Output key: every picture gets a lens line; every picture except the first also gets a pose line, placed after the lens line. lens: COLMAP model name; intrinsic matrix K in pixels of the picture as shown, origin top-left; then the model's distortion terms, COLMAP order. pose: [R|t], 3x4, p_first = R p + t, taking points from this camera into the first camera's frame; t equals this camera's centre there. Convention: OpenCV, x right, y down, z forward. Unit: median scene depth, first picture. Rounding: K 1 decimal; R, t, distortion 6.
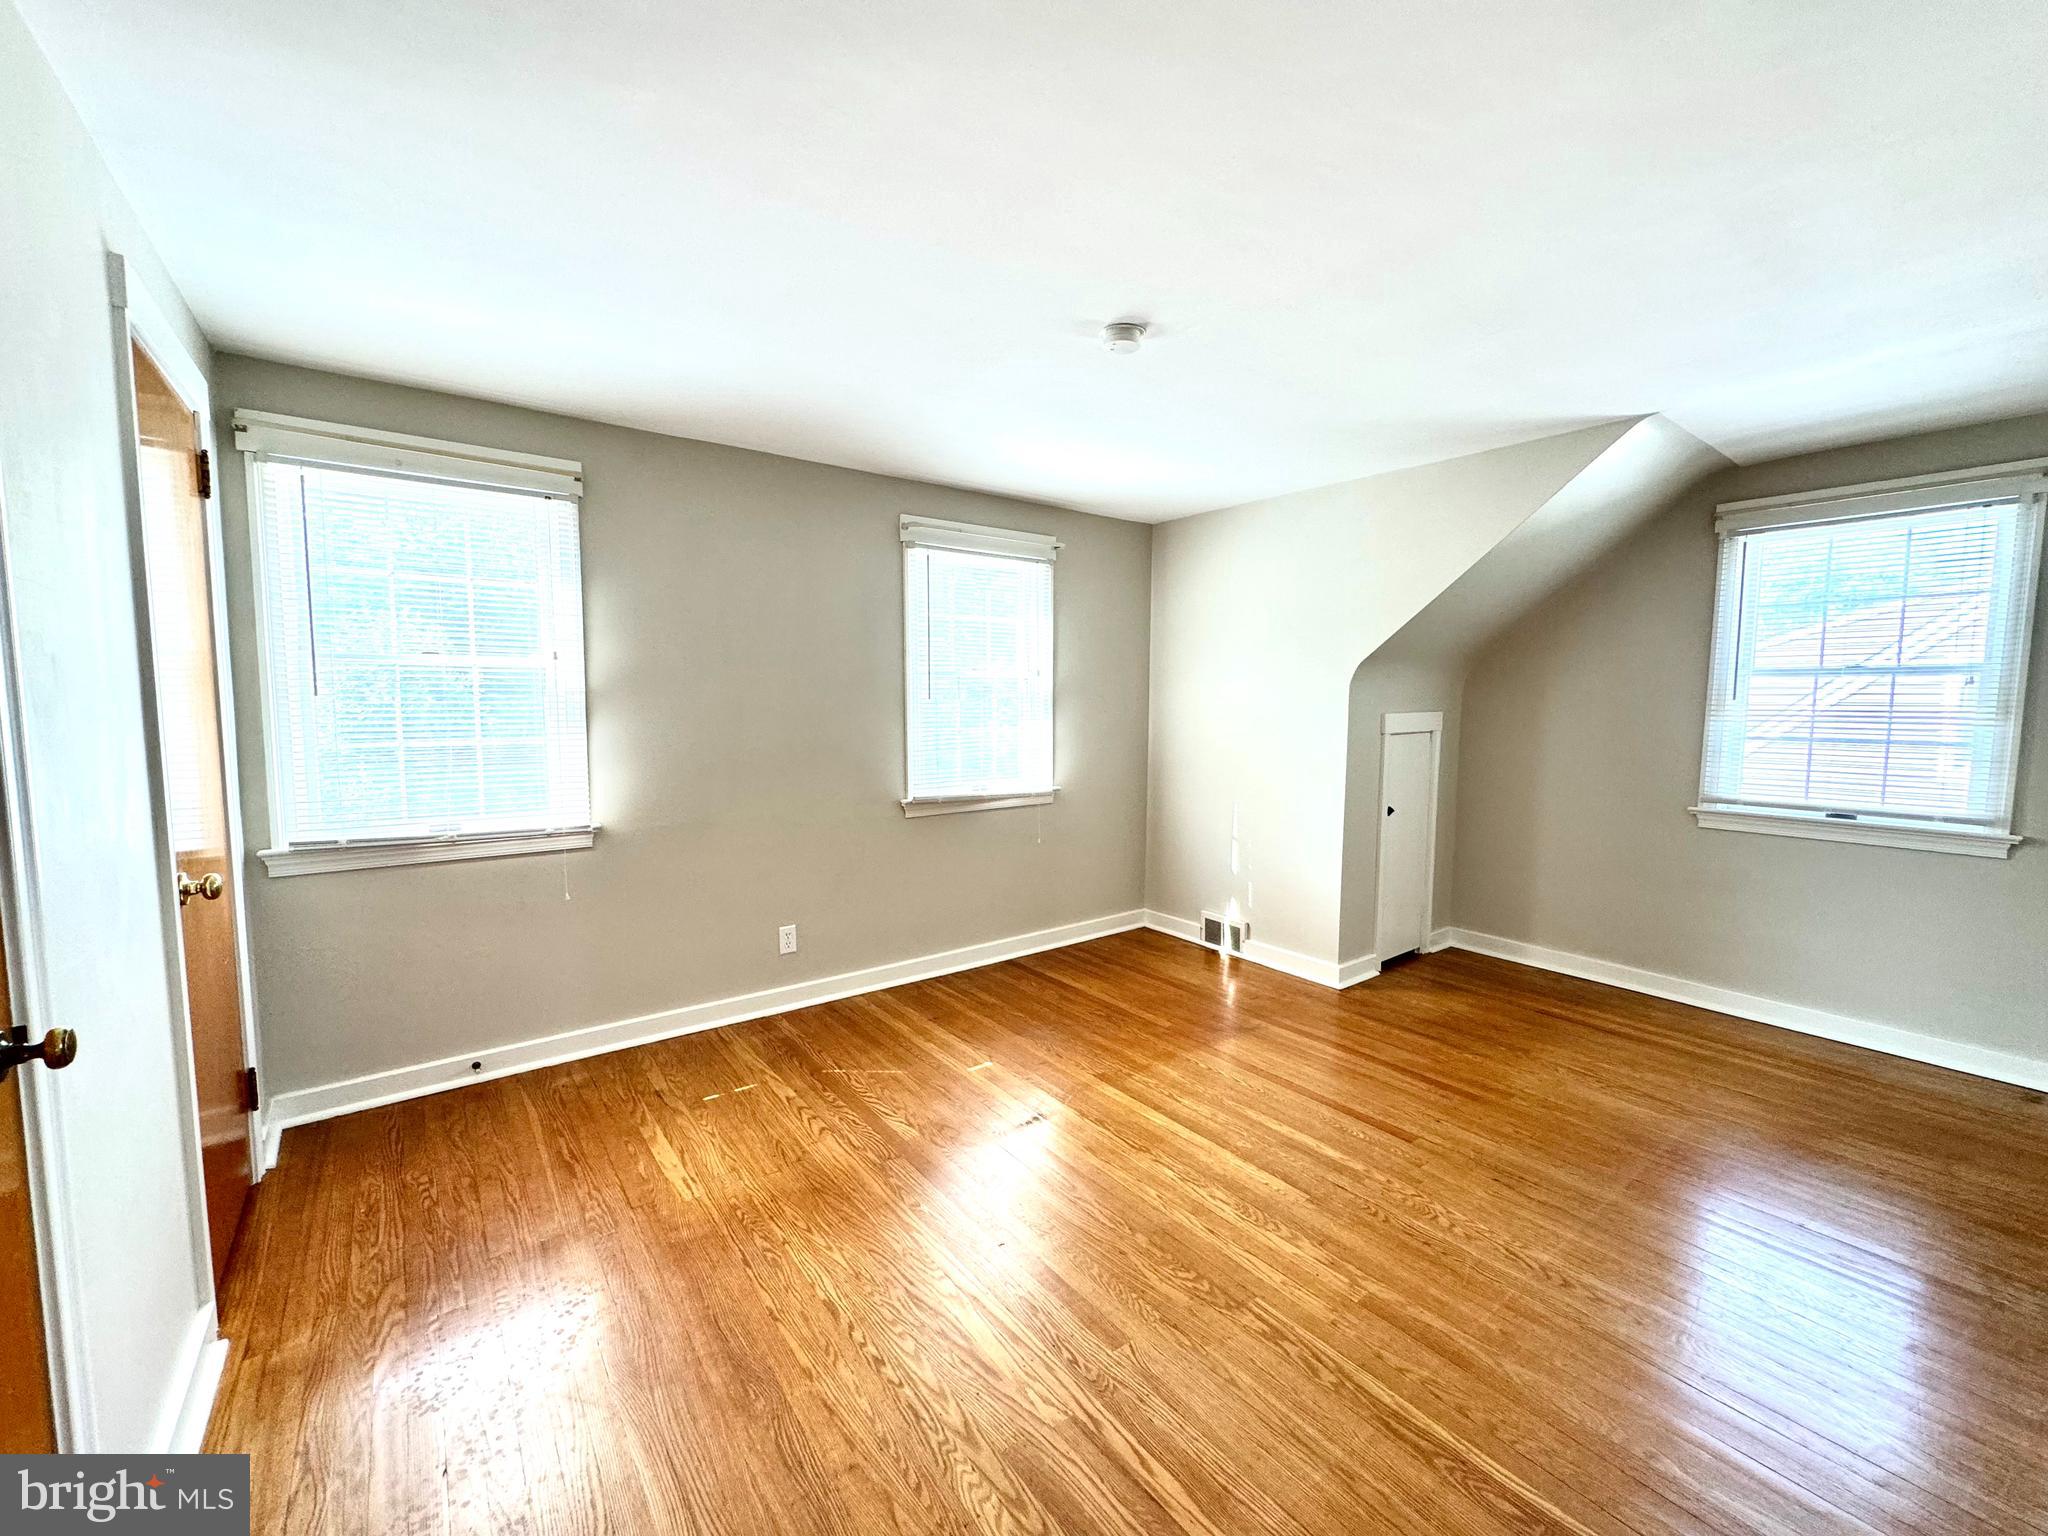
lens RADIAL K [[817.9, 0, 1019.6], [0, 817.9, 764.0], [0, 0, 1]] dist [-0.003816, -0.000631]
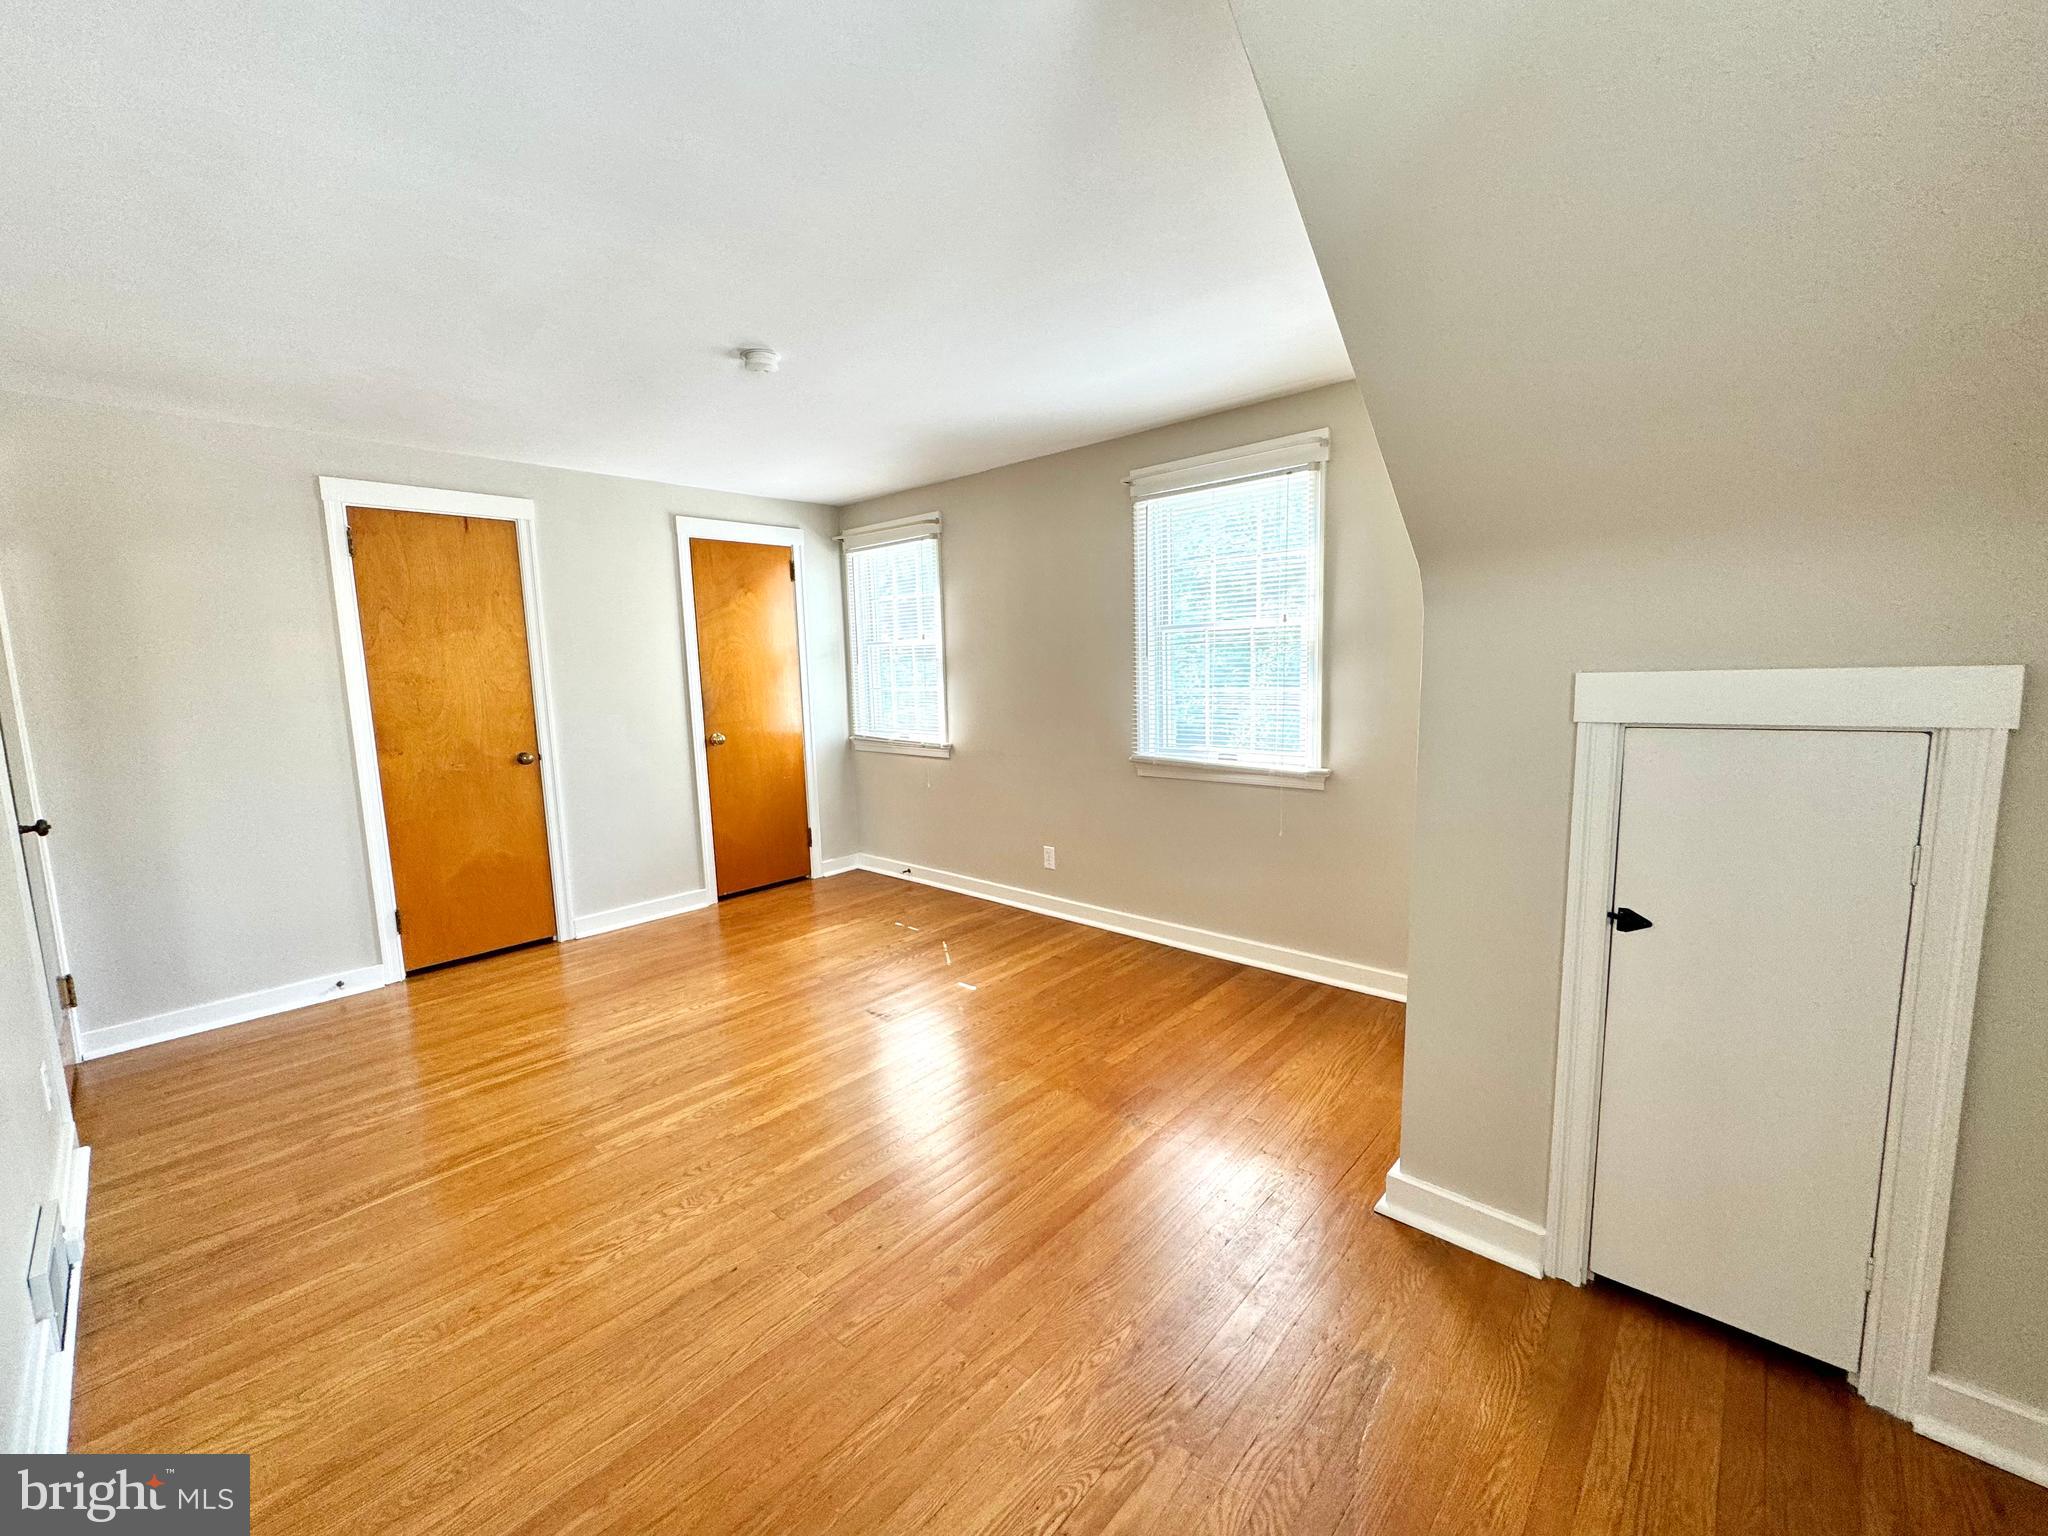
lens RADIAL K [[817.9, 0, 1019.6], [0, 817.9, 764.0], [0, 0, 1]] dist [-0.003816, -0.000631]
pose [[0.181640, 0.113152, -0.976834, 0.917904], [-0.051527, 0.993088, 0.105453, -0.052189], [0.982014, 0.031178, 0.186215, 0.751433]]
